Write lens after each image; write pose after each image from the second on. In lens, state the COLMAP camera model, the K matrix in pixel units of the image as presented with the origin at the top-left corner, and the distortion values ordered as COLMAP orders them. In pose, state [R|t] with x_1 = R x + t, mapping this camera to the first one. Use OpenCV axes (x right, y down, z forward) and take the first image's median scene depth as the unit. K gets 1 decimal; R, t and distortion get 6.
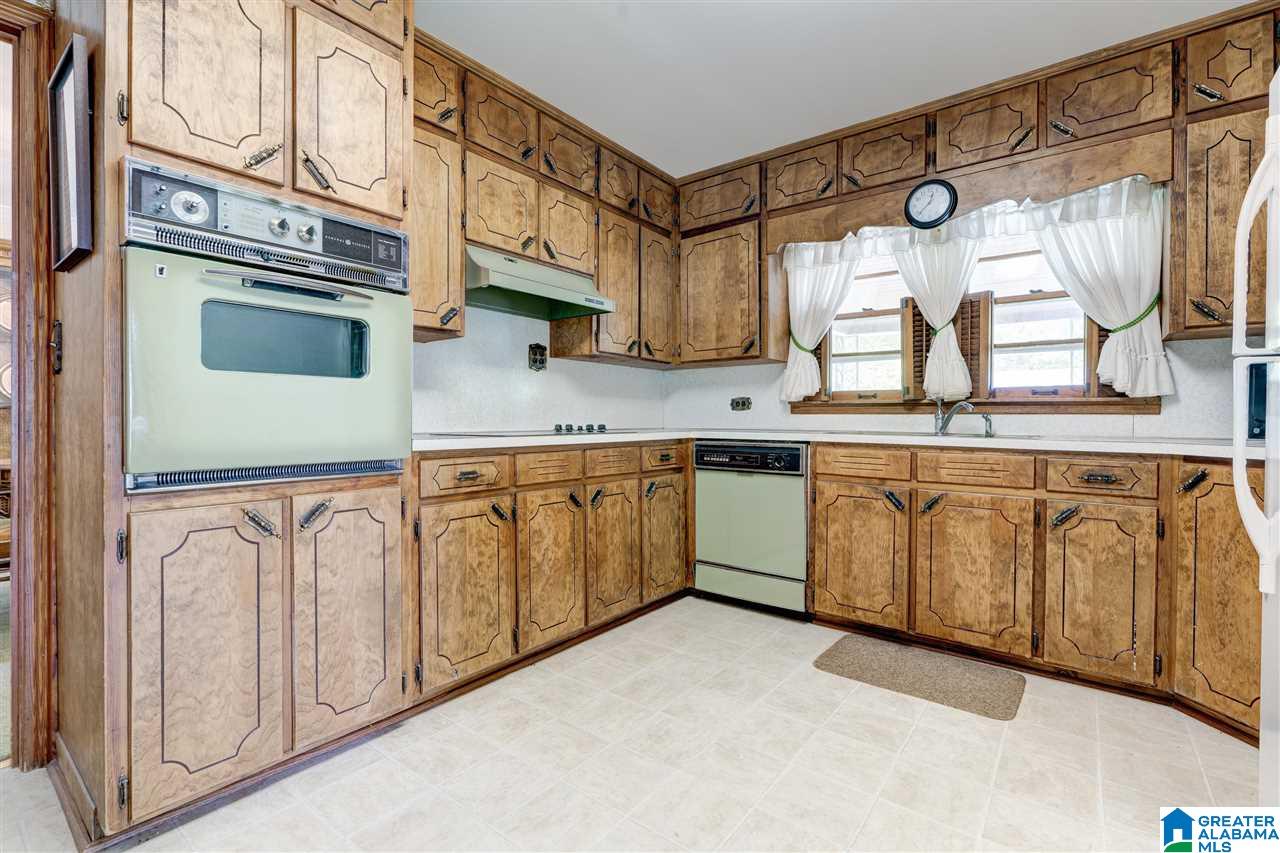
lens RADIAL K [[584.2, 0, 636.2], [0, 584.2, 420.4], [0, 0, 1]] dist [-0.000451, -0.000662]
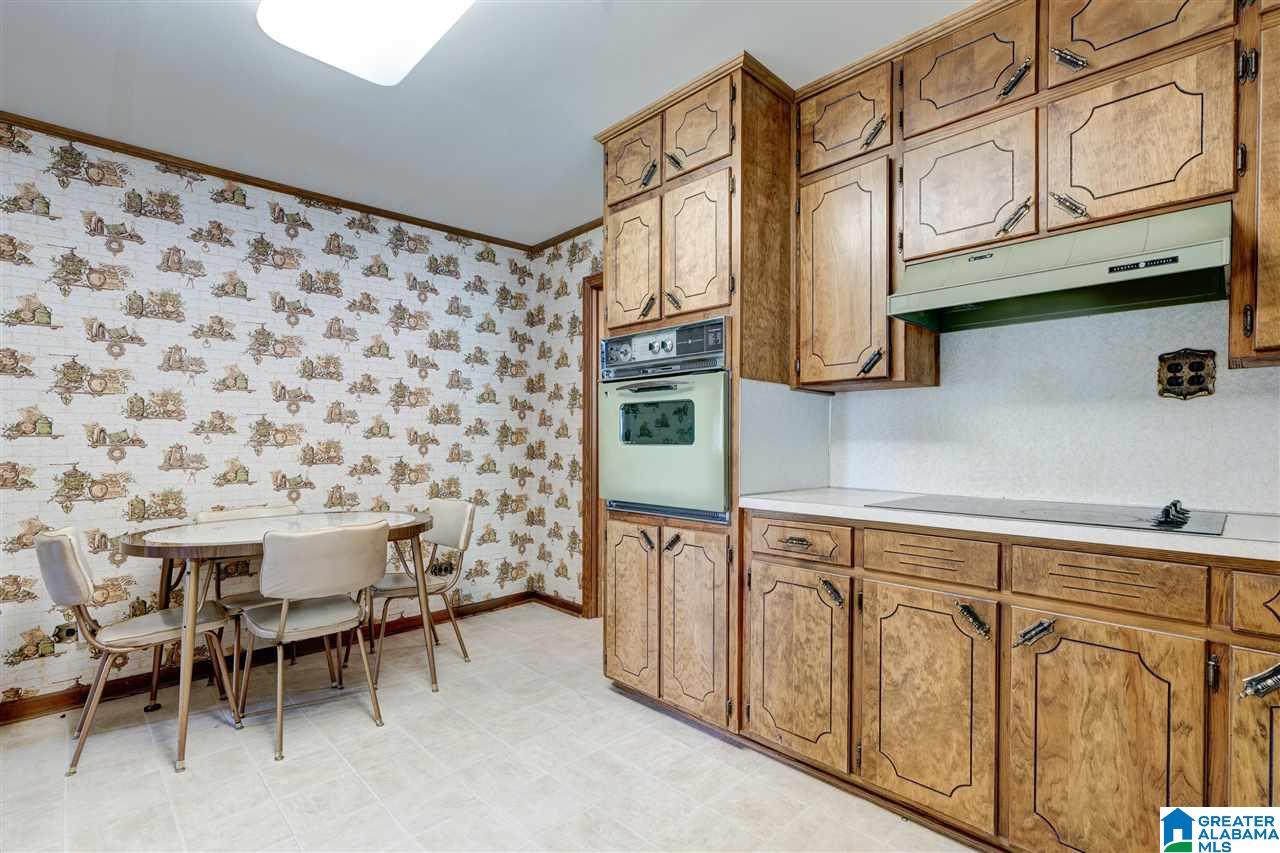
lens RADIAL K [[584.2, 0, 612.6], [0, 584.2, 450.3], [0, 0, 1]] dist [-0.000451, -0.000662]
pose [[-0.151961, 0.009805, -0.988338, 0.699829], [-0.006591, 0.999919, 0.010934, -0.061527], [0.988365, 0.008176, -0.151884, 0.863102]]
